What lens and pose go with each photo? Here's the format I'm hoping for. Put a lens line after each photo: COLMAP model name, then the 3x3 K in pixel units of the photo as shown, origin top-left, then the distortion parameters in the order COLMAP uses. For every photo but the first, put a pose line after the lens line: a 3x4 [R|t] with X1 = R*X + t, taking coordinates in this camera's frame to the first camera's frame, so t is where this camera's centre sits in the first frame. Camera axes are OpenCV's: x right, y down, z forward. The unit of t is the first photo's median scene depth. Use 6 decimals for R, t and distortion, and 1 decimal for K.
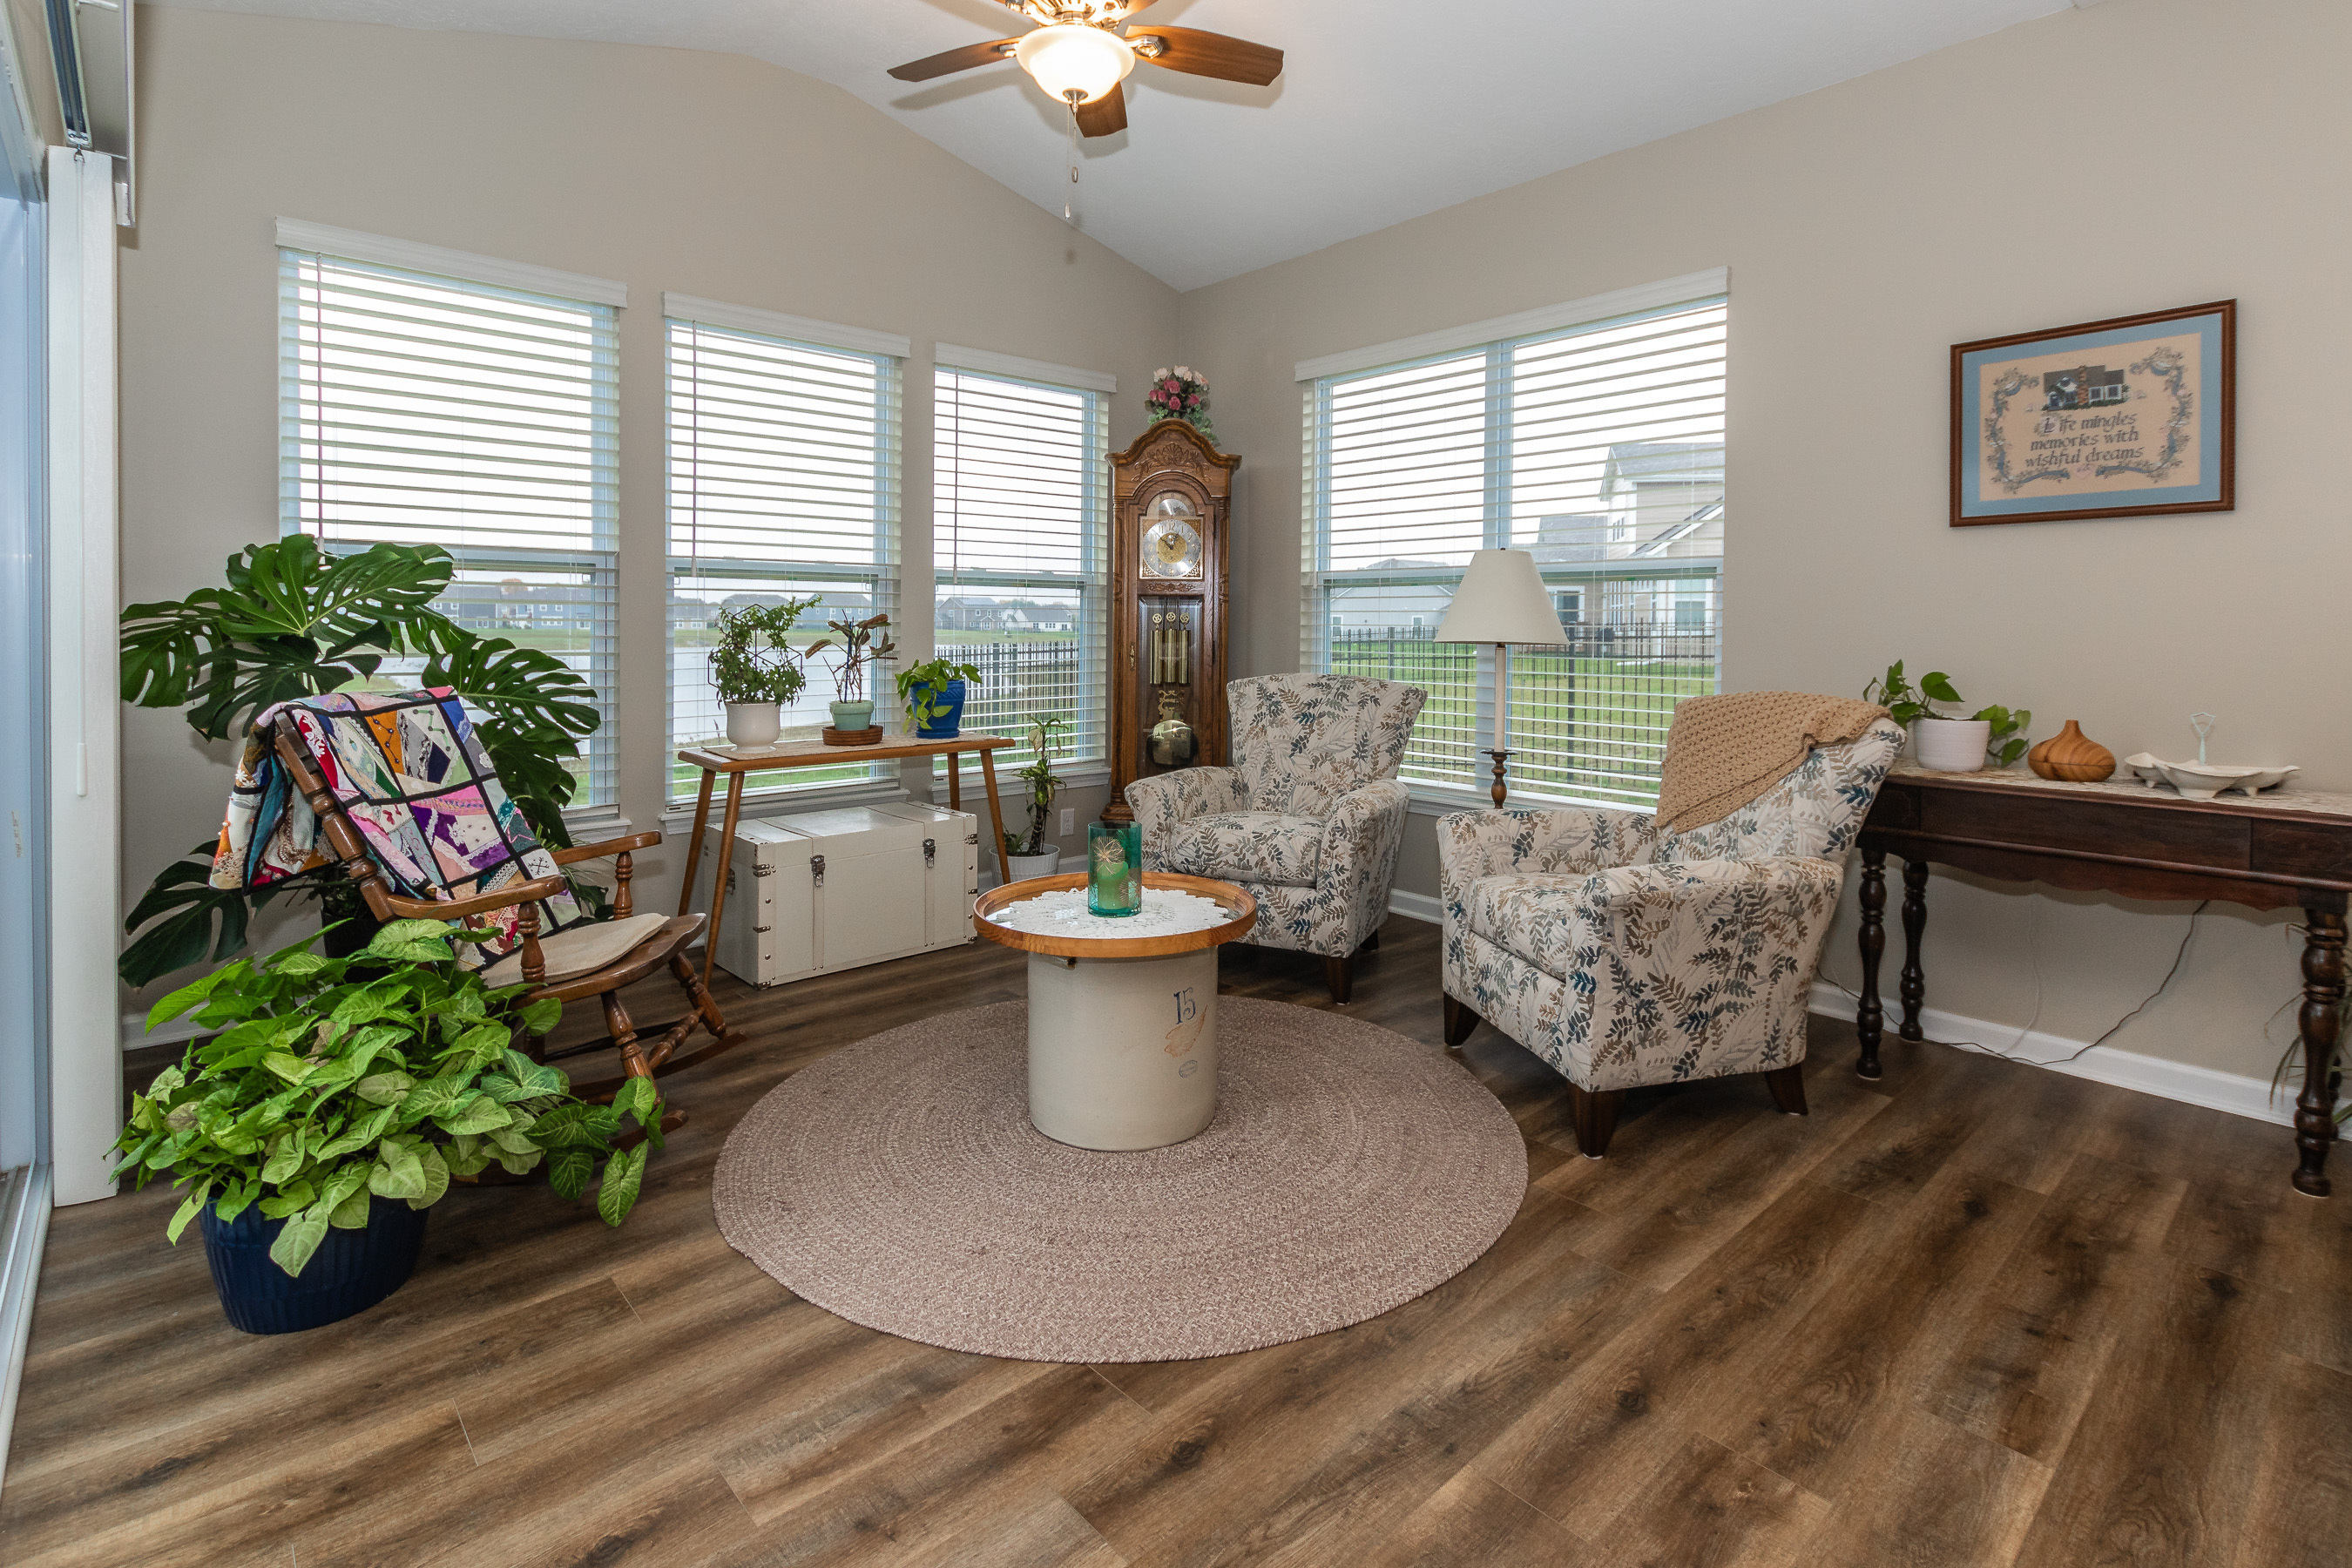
lens RADIAL K [[1129.2, 0, 1176.5], [0, 1129.2, 633.6], [0, 0, 1]] dist [0.003787, 0.000633]
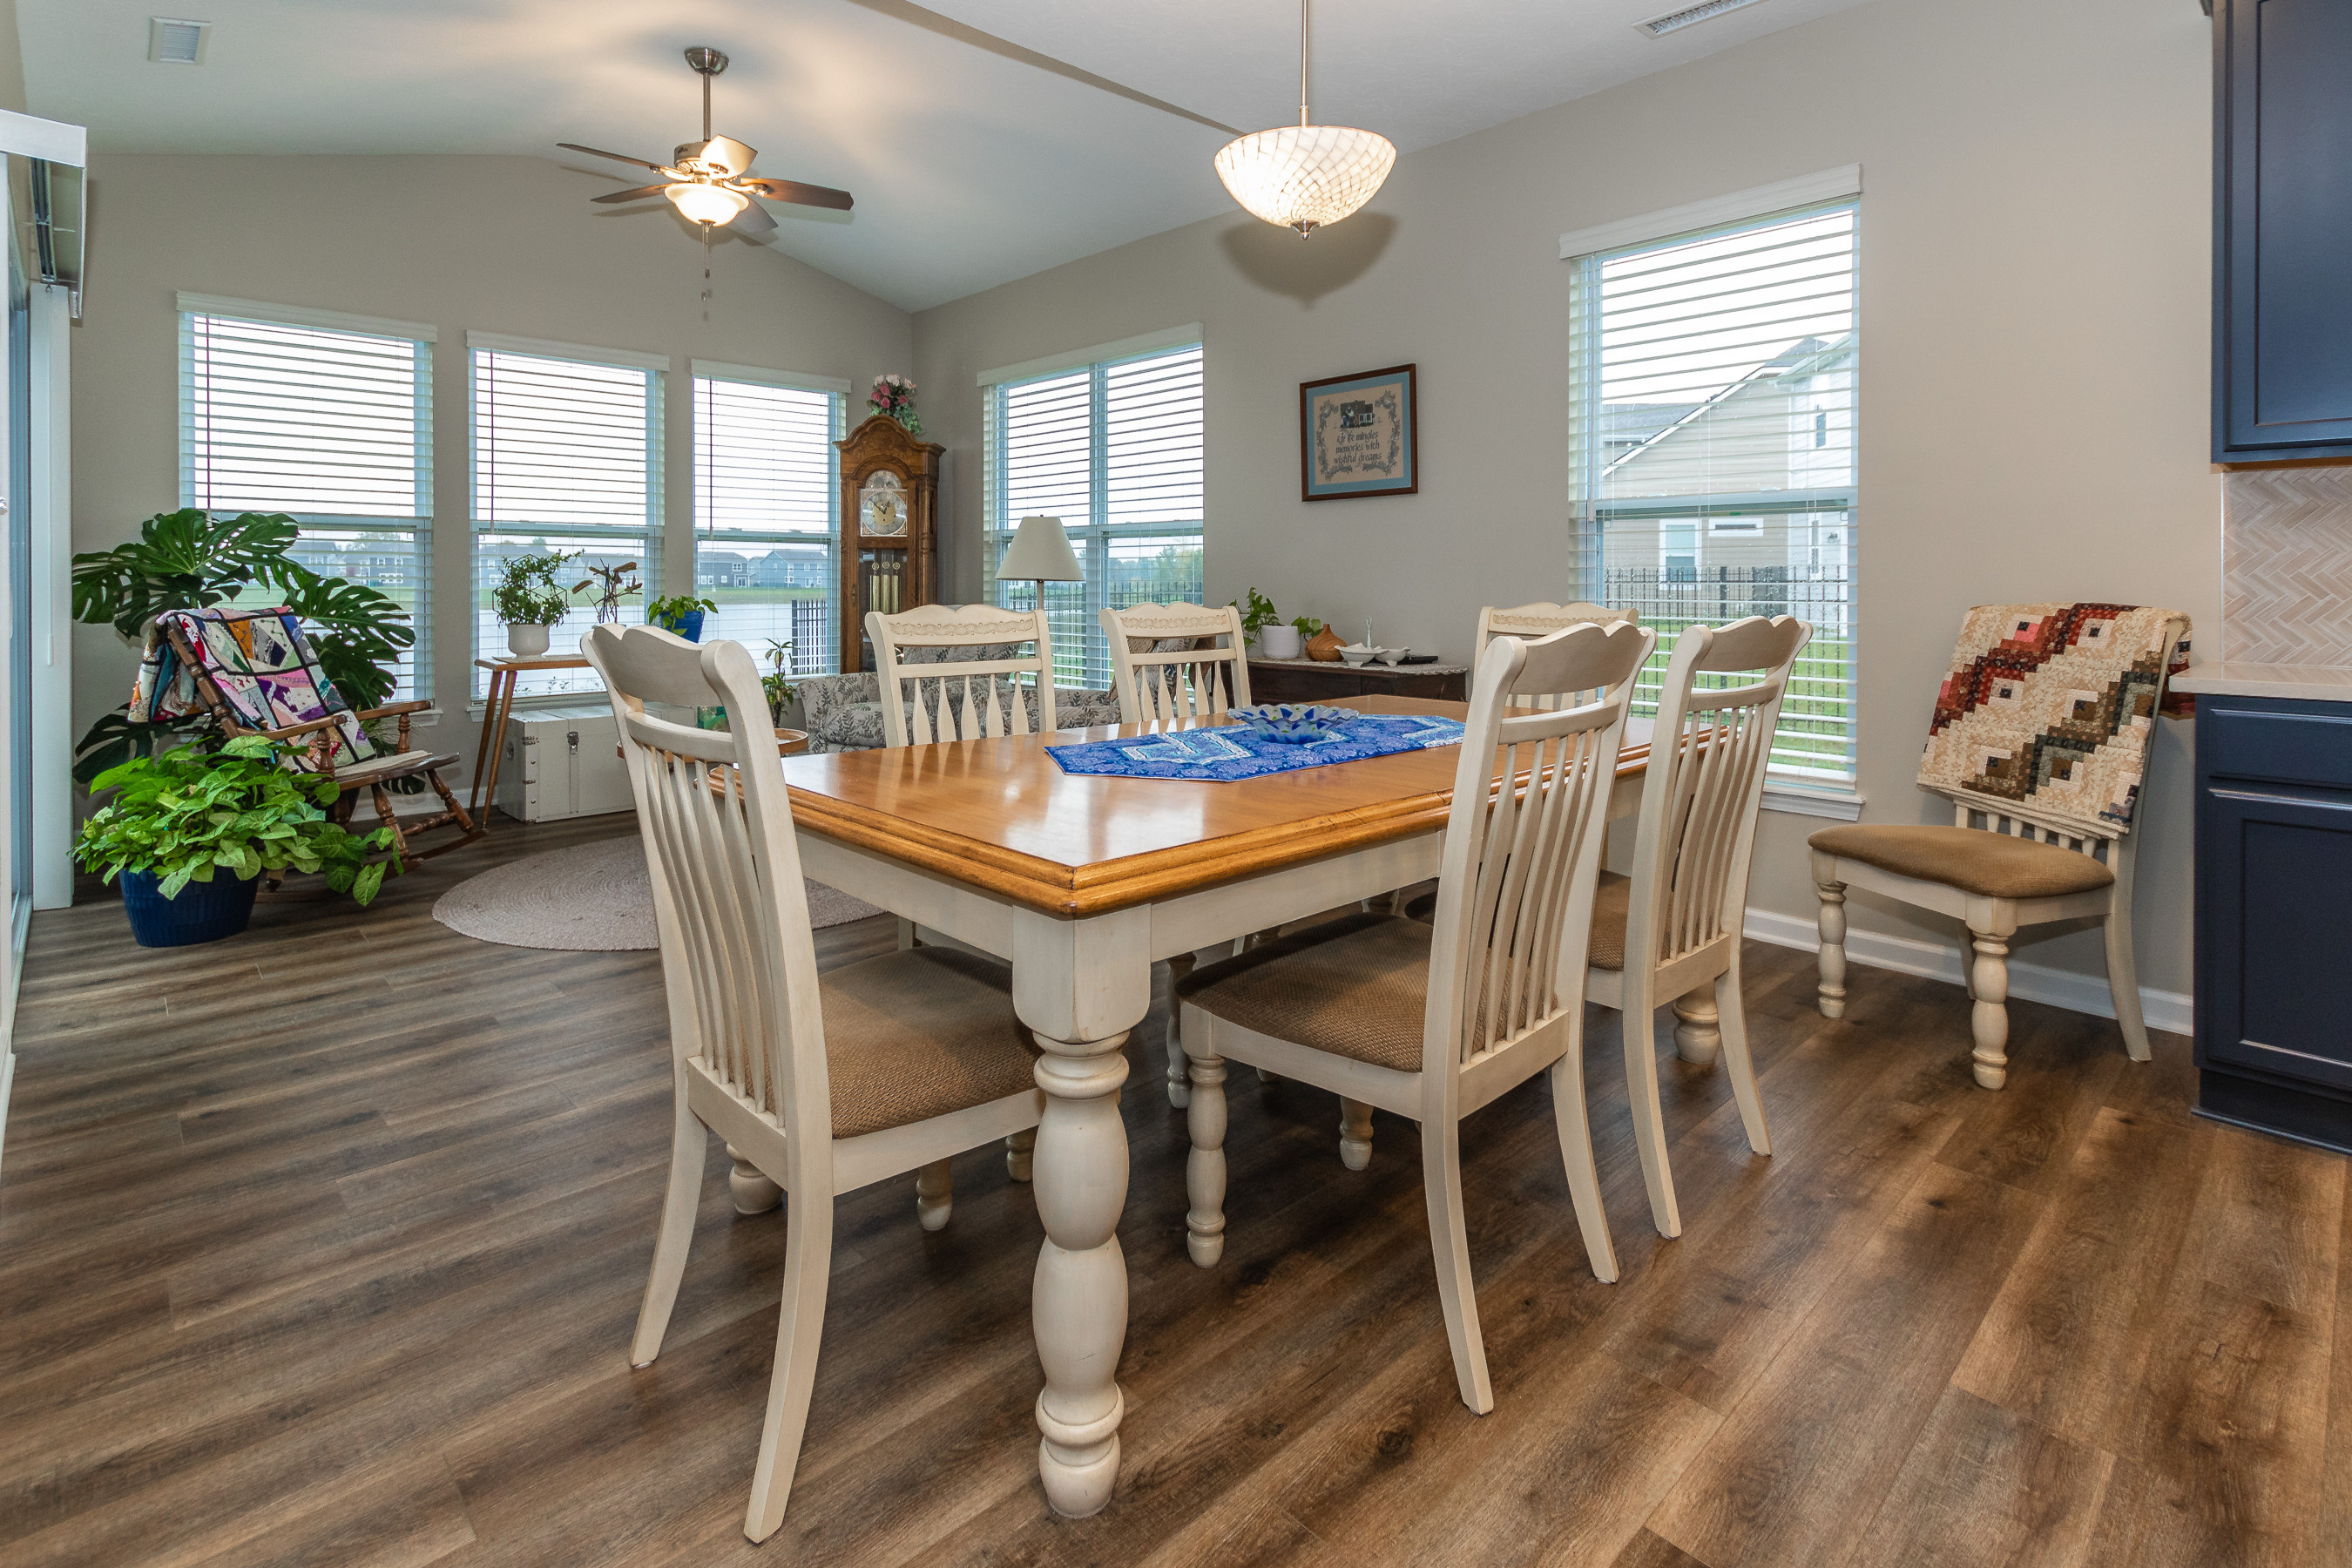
lens RADIAL K [[1134.8, 0, 1177.5], [0, 1134.8, 587.0], [0, 0, 1]] dist [0.000649, -0.000887]
pose [[0.999437, -0.002600, 0.033436, 0.475325], [0.002711, 0.999991, -0.003289, 0.026196], [-0.033427, 0.003378, 0.999435, -0.539852]]
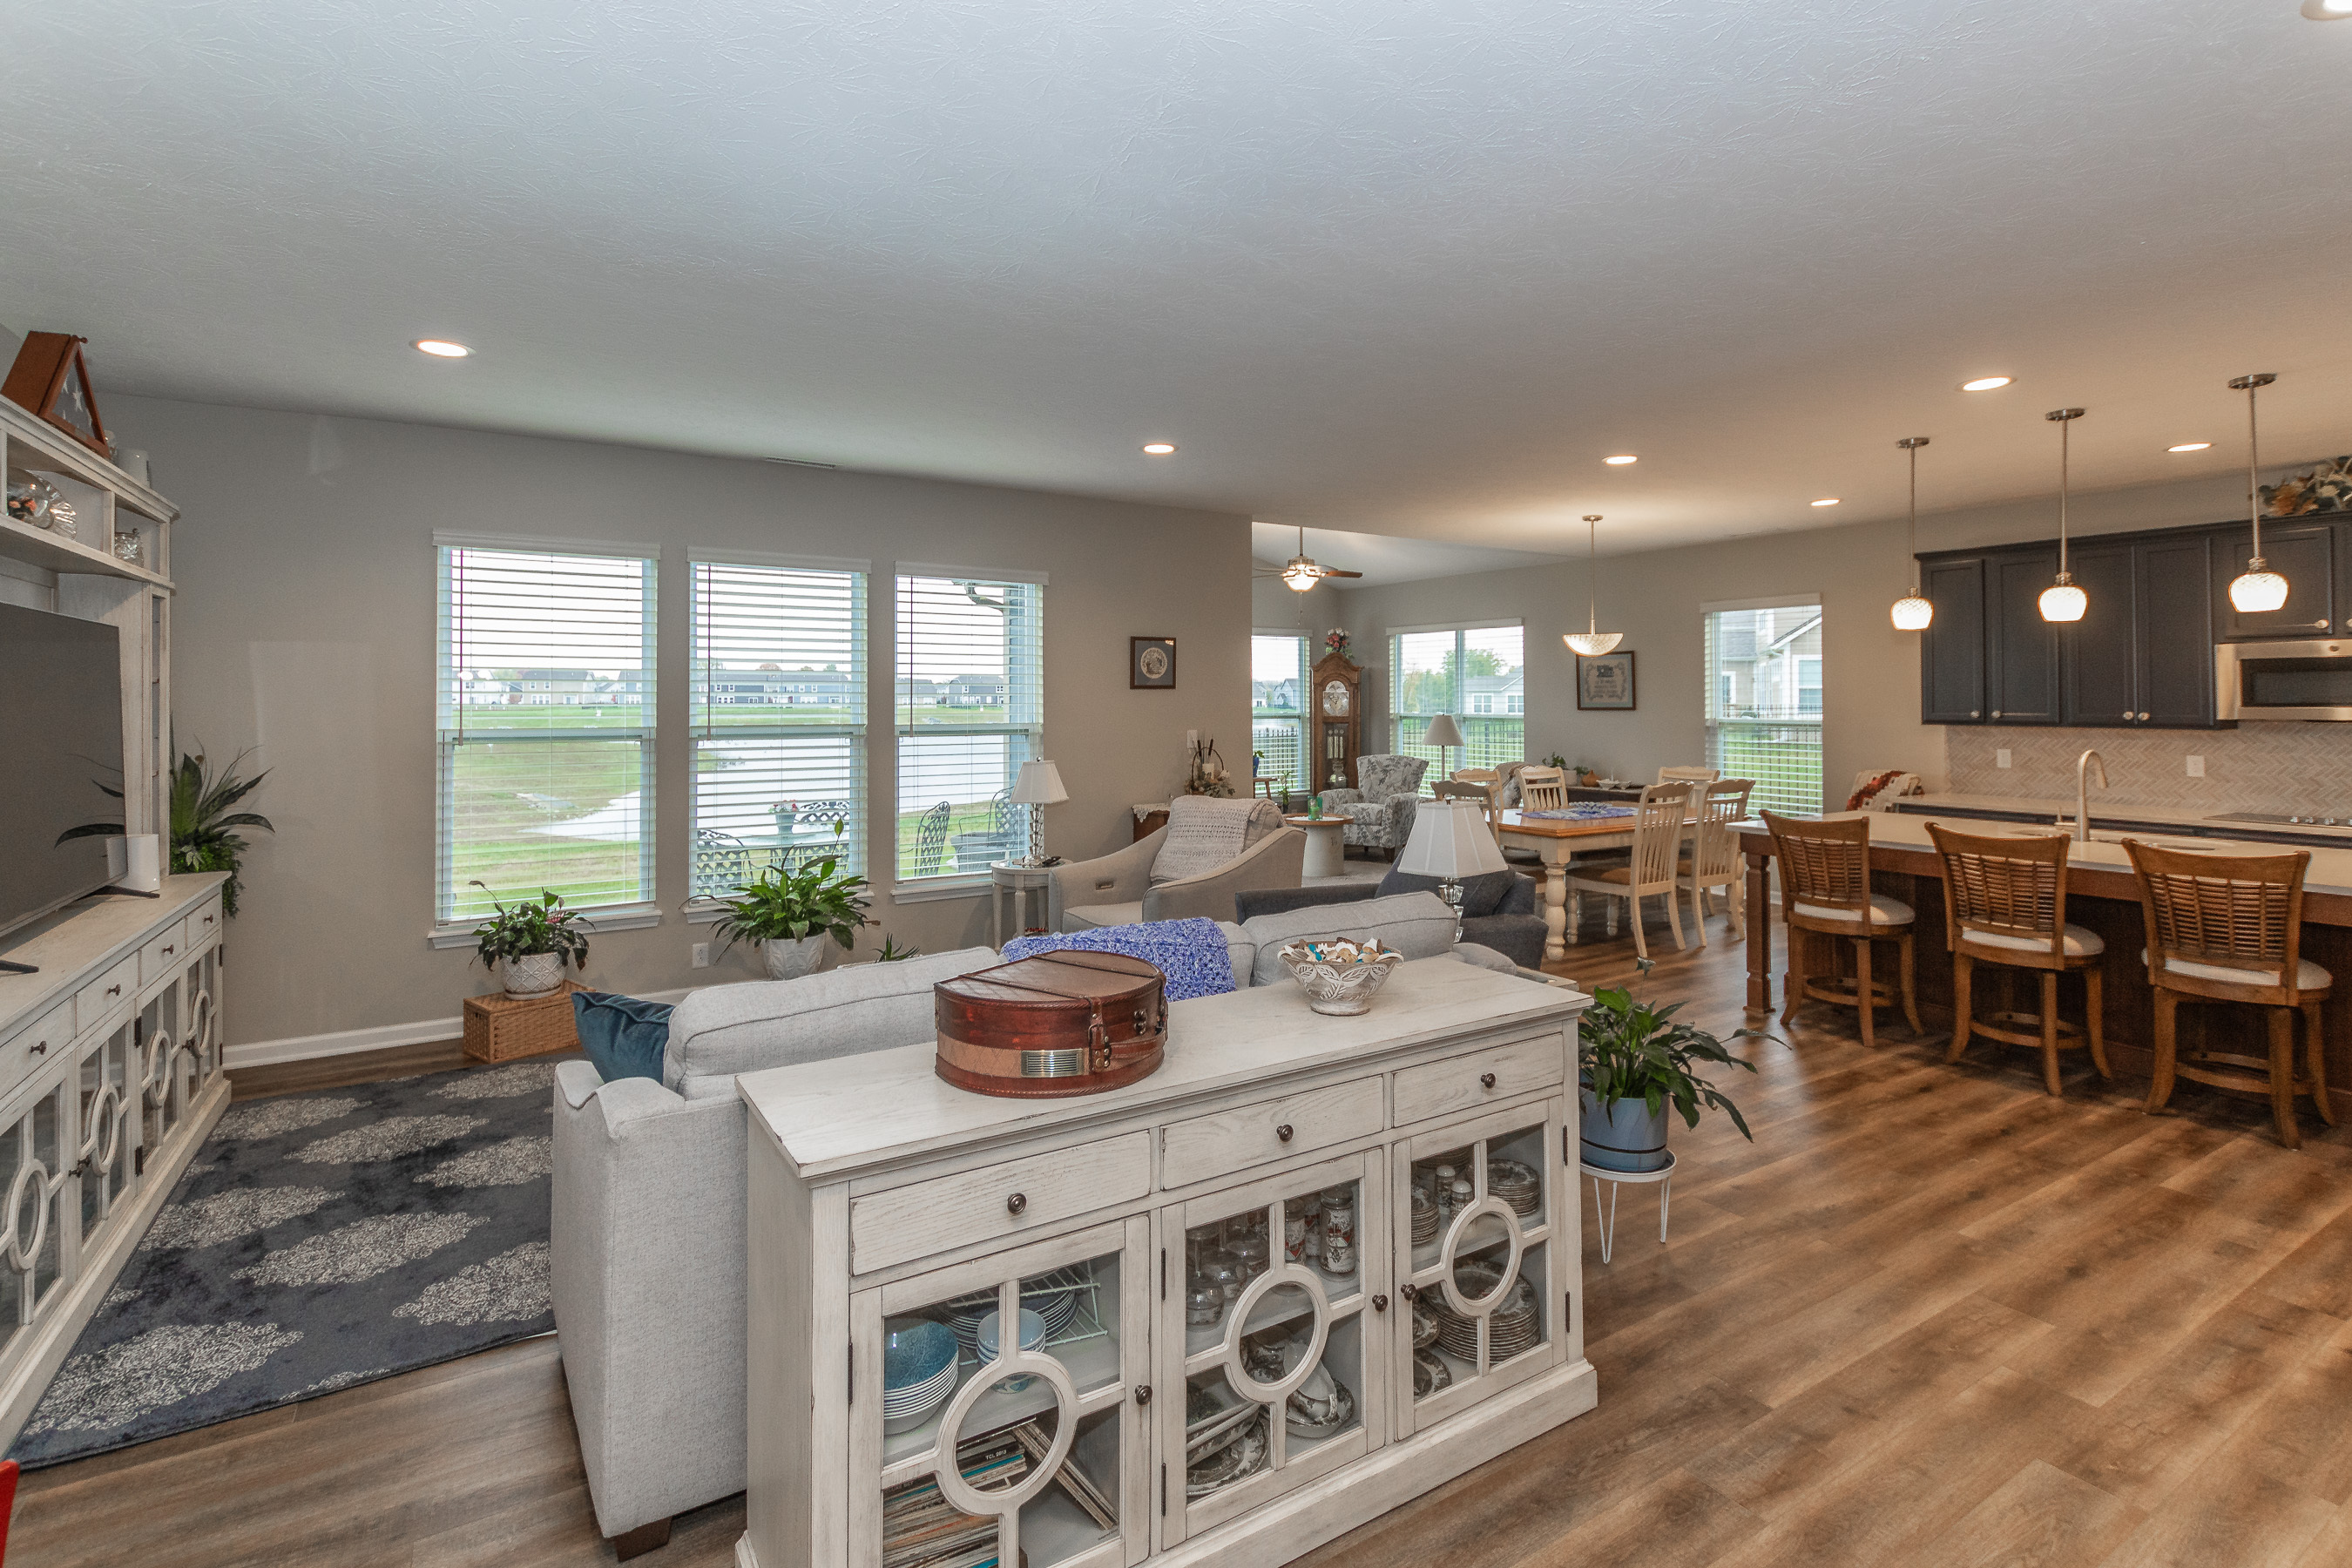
lens RADIAL K [[1083.4, 0, 1155.3], [0, 1083.4, 678.5], [0, 0, 1]] dist [0.000680, -0.000725]
pose [[0.981447, -0.010180, -0.191466, 0.101678], [0.004731, 0.999571, -0.028891, -0.103164], [0.191678, 0.027449, 0.981074, -2.294442]]
